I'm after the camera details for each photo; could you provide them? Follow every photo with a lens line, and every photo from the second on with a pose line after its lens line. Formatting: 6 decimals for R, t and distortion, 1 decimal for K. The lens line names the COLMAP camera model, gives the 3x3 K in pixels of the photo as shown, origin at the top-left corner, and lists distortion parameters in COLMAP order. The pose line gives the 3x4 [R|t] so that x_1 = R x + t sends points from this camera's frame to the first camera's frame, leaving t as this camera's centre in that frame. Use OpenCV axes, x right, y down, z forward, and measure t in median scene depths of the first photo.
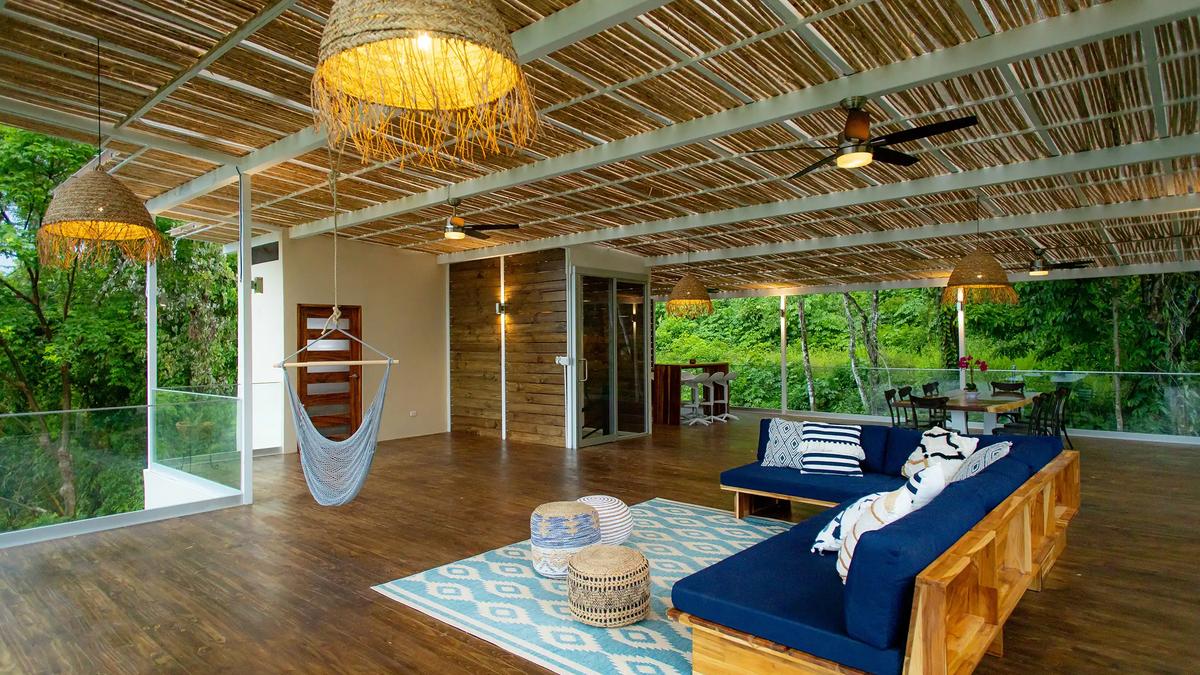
lens RADIAL K [[683.7, 0, 603.2], [0, 683.7, 339.2], [0, 0, 1]] dist [0.004740, 0.005395]
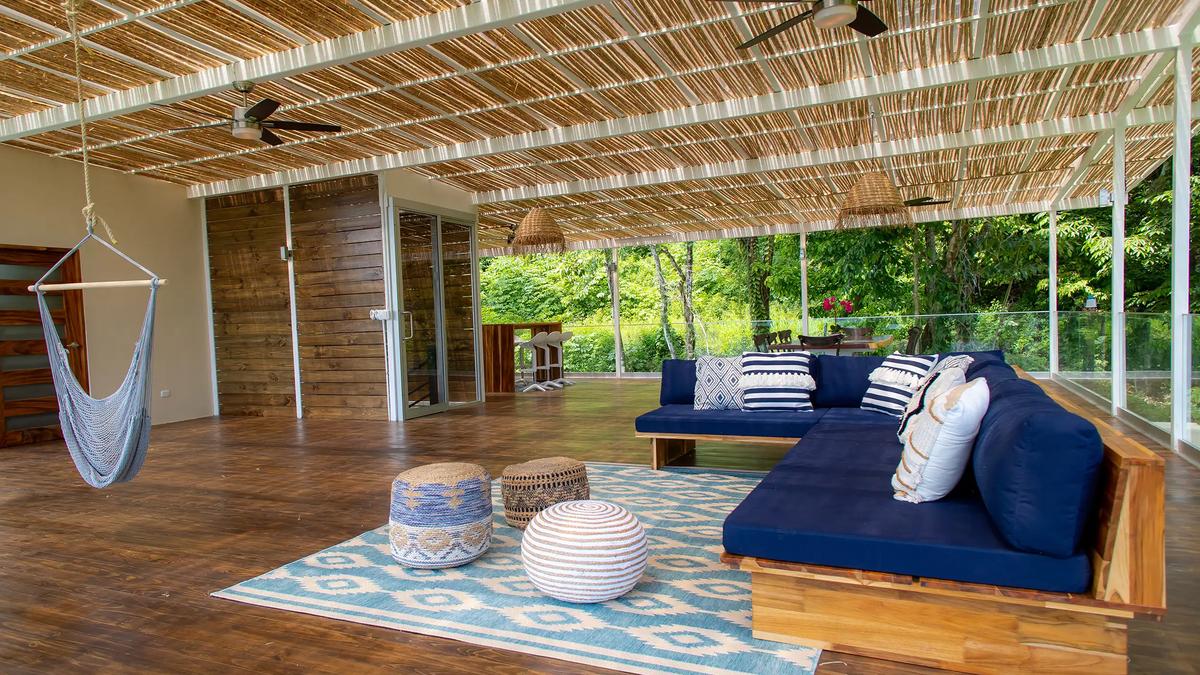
lens RADIAL K [[738.8, 0, 579.5], [0, 738.8, 374.9], [0, 0, 1]] dist [0.011934, 0.001076]
pose [[0.957263, -0.034510, 0.287152, -0.088955], [0.014845, 0.997410, 0.070381, 0.045278], [-0.288837, -0.063110, 0.955296, 0.093209]]
